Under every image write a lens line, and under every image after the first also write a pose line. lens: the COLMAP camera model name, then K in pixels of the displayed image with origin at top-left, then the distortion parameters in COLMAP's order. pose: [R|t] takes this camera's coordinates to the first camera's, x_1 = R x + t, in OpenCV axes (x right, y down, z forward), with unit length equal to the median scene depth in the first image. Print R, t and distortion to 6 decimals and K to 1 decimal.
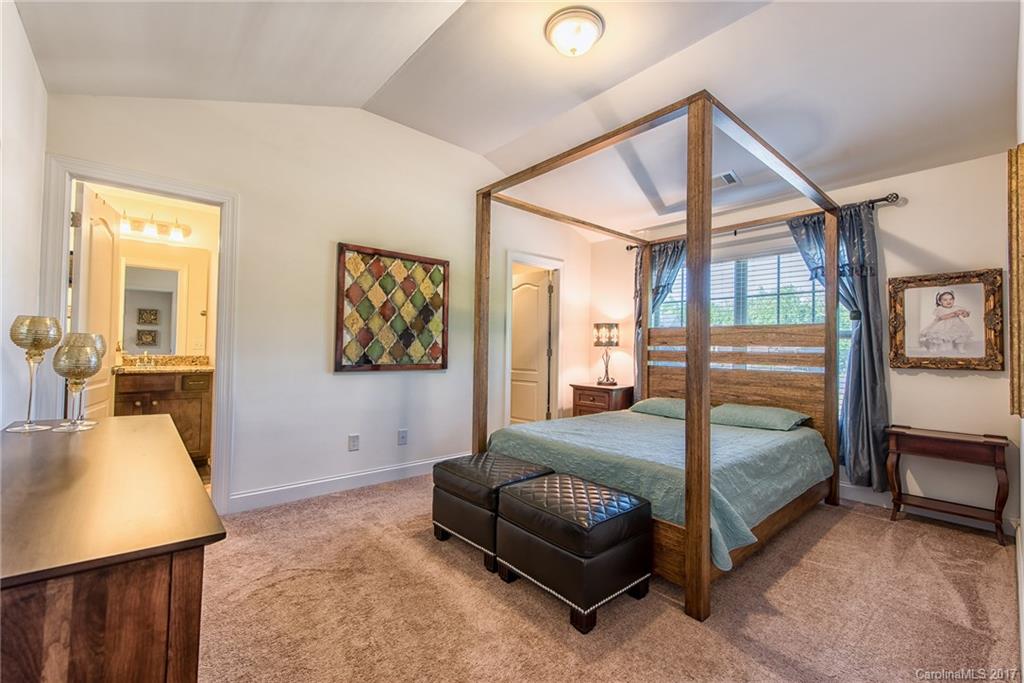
lens RADIAL K [[434.7, 0, 514.9], [0, 434.7, 330.6], [0, 0, 1]] dist [0.000633, -0.000037]
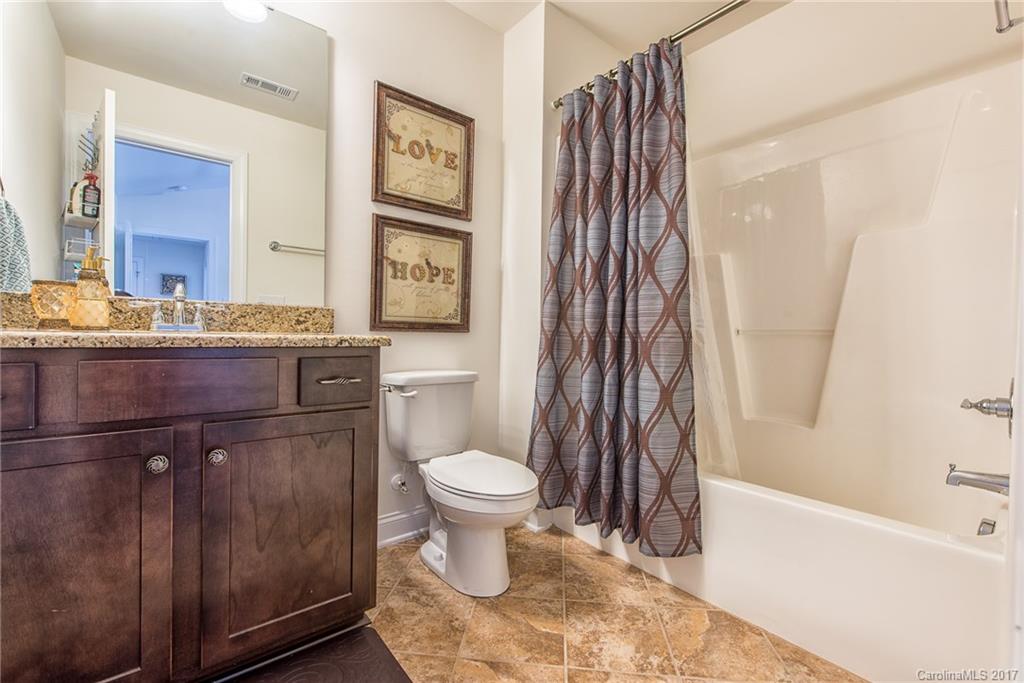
lens RADIAL K [[434.7, 0, 514.9], [0, 434.7, 330.6], [0, 0, 1]] dist [0.000633, -0.000037]
pose [[0.999295, -0.002002, -0.037503, -0.602983], [0.003252, 0.999440, 0.033300, 0.074906], [0.037415, -0.033399, 0.998742, 0.703963]]
